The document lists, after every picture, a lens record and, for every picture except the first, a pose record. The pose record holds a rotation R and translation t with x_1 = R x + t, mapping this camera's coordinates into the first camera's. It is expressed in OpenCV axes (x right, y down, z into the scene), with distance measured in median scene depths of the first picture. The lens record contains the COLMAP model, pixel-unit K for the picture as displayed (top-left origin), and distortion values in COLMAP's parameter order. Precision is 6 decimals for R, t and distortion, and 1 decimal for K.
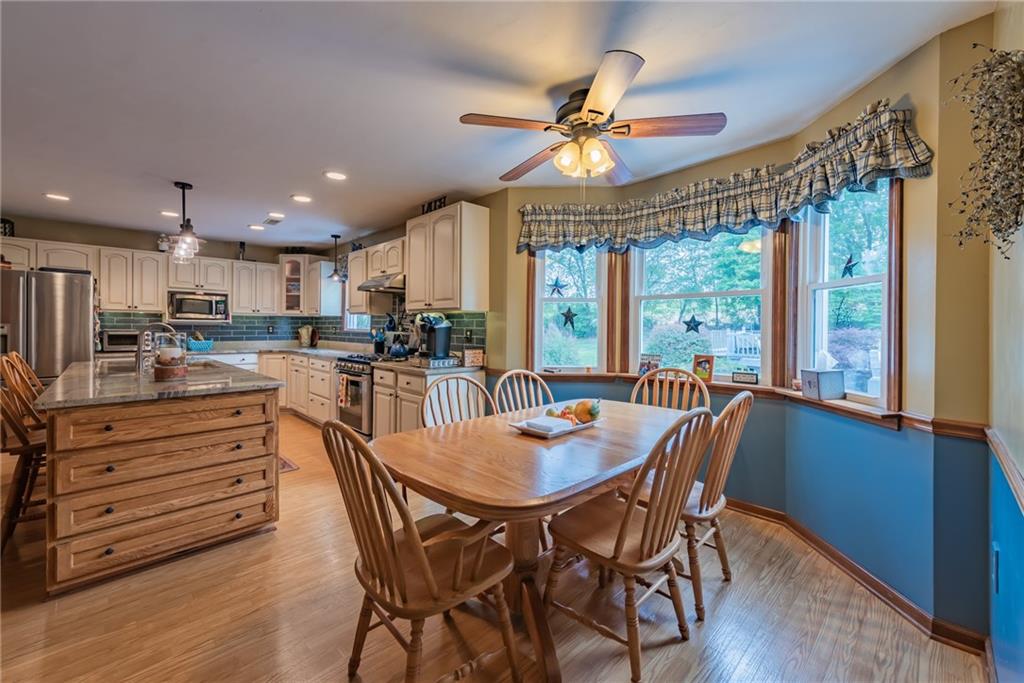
lens RADIAL K [[399.7, 0, 516.1], [0, 399.7, 327.9], [0, 0, 1]] dist [0.003309, -0.000041]
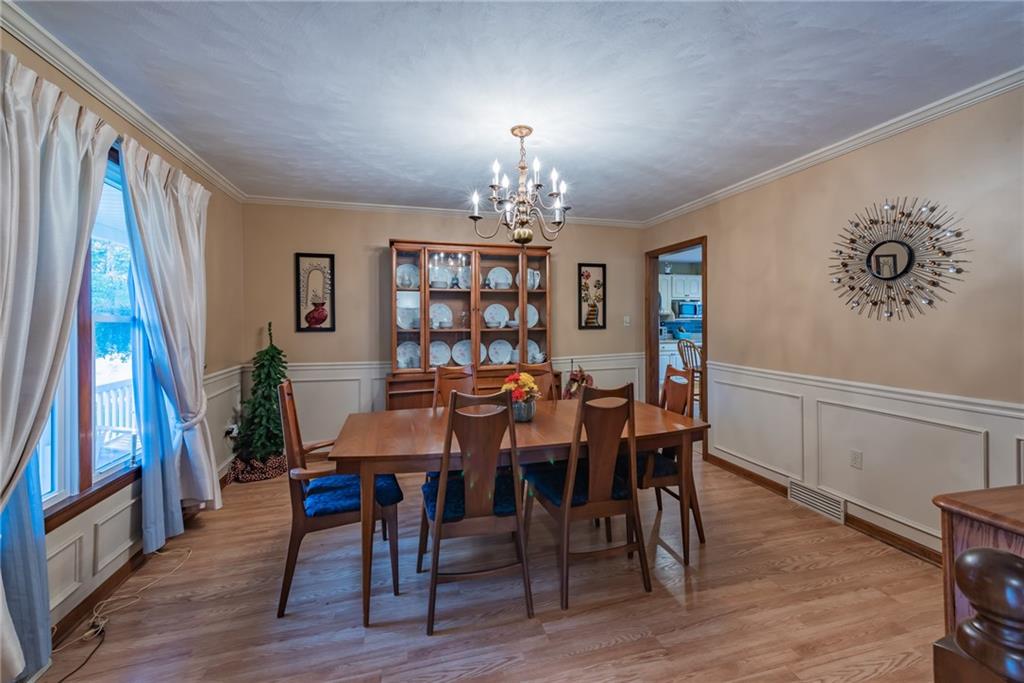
lens RADIAL K [[420.6, 0, 514.5], [0, 420.6, 320.5], [0, 0, 1]] dist [0.021255, -0.000045]
pose [[0.867745, -0.011647, -0.496873, -0.670953], [0.012063, 0.999924, -0.002373, -0.020094], [0.496863, -0.003935, 0.867820, -0.758313]]
